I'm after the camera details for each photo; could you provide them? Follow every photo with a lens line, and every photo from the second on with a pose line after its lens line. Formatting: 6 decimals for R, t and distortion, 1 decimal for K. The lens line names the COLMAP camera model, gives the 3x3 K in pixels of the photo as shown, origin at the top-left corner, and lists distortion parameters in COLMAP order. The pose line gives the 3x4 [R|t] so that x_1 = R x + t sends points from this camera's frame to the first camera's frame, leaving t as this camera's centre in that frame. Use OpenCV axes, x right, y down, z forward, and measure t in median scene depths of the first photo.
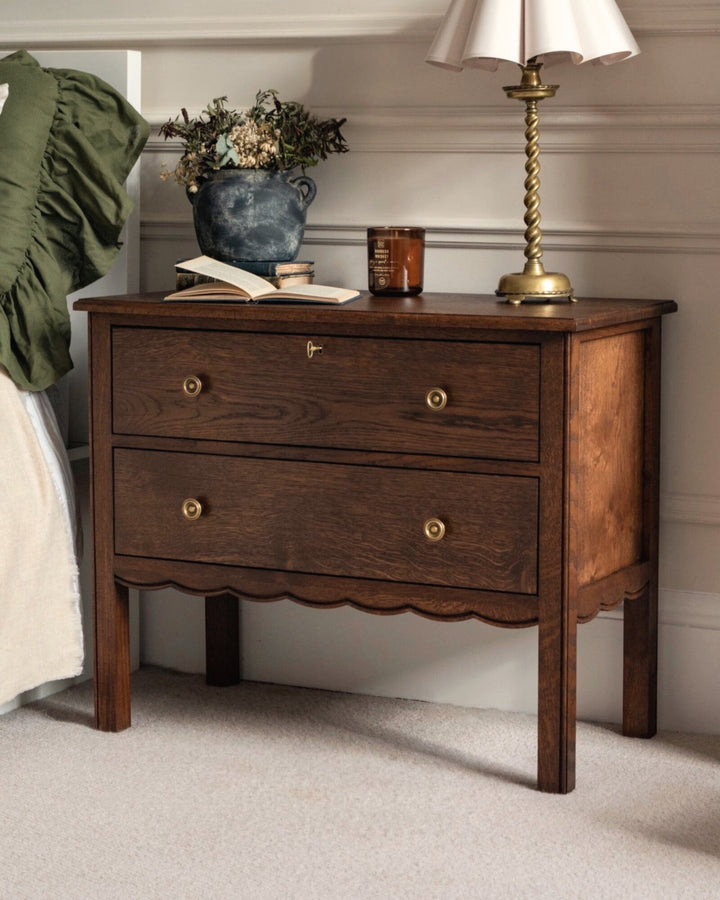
lens RADIAL K [[2305.5, 0, 360.0], [0, 2305.5, 450.0], [0, 0, 1]] dist [0.080537, 0.422952]
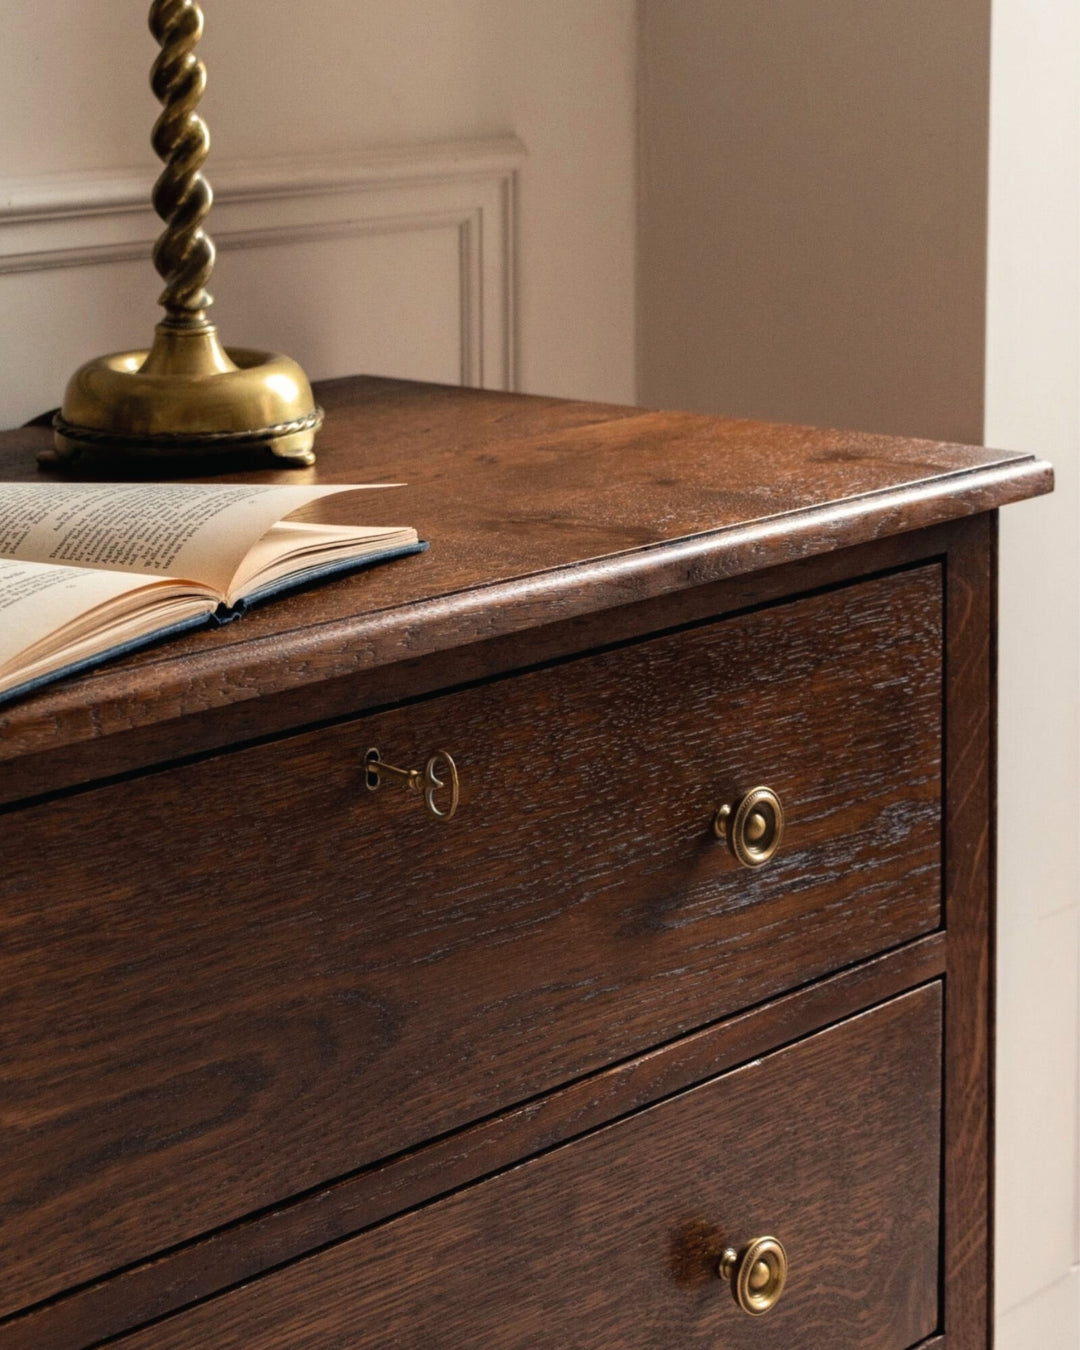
lens RADIAL K [[3078.9, 0, 539.5], [0, 3078.9, 522.6], [0, 0, 1]] dist [0.014851, -0.033768]
pose [[0.270879, -0.183368, 0.944987, -0.308184], [0.139595, 0.978795, 0.149914, -0.113742], [-0.952438, 0.091307, 0.290732, 0.886492]]
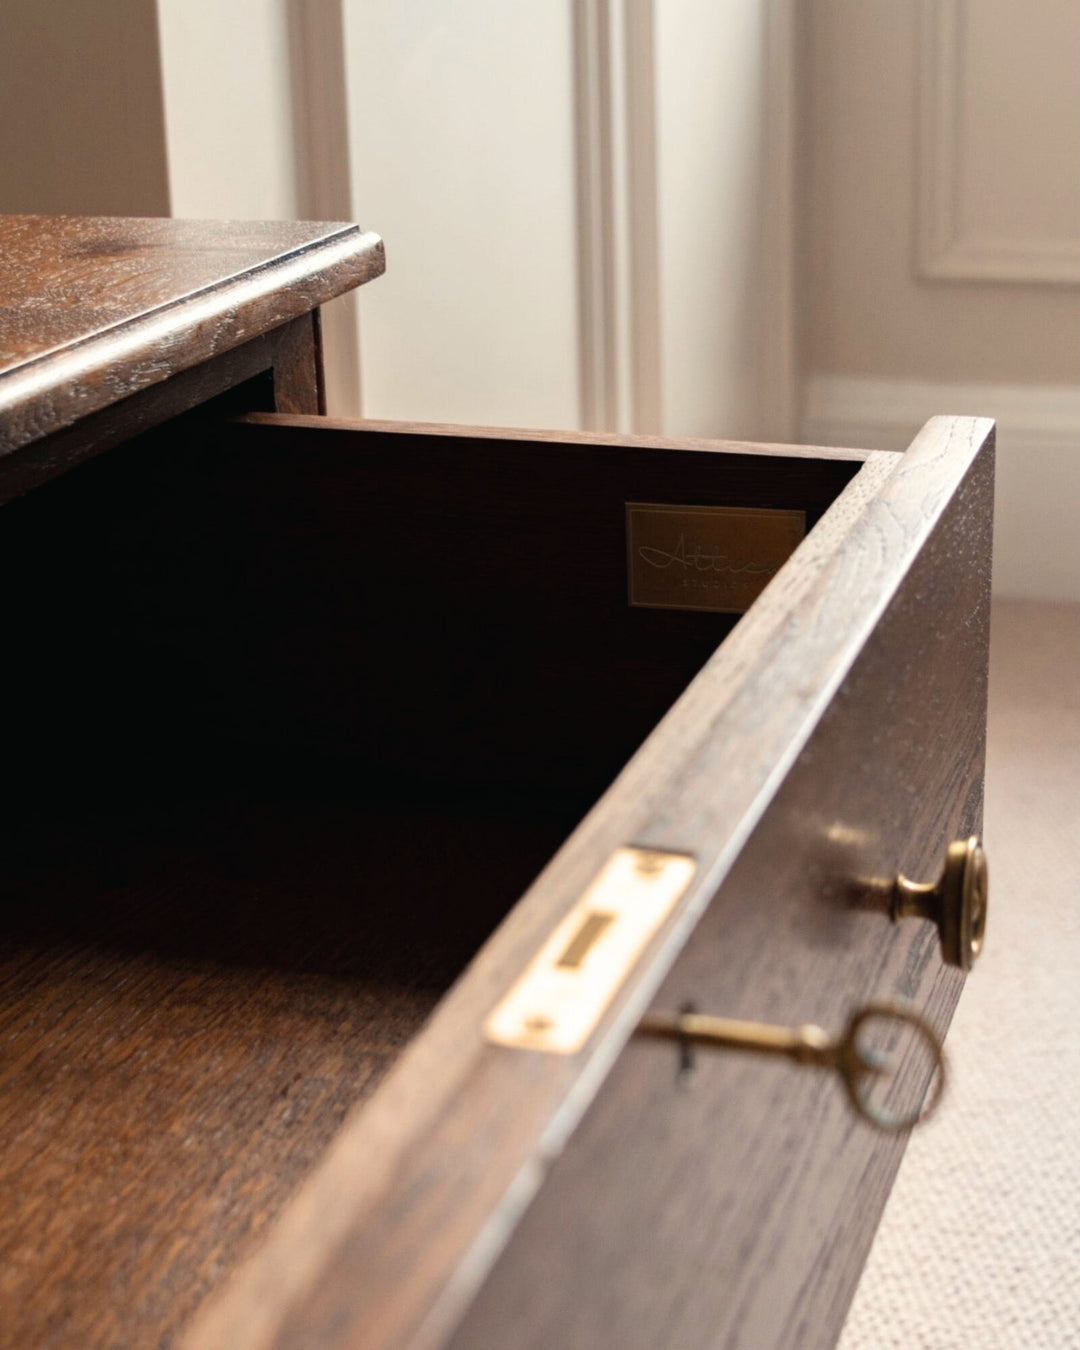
lens RADIAL K [[2327.6, 0, 540.0], [0, 2327.6, 675.0], [0, 0, 1]] dist [0.010477, 0.010686]
pose [[-0.134031, -0.338156, 0.931497, -0.139016], [0.152920, 0.921662, 0.356588, -0.091306], [-0.979107, 0.190238, -0.071821, 0.950259]]
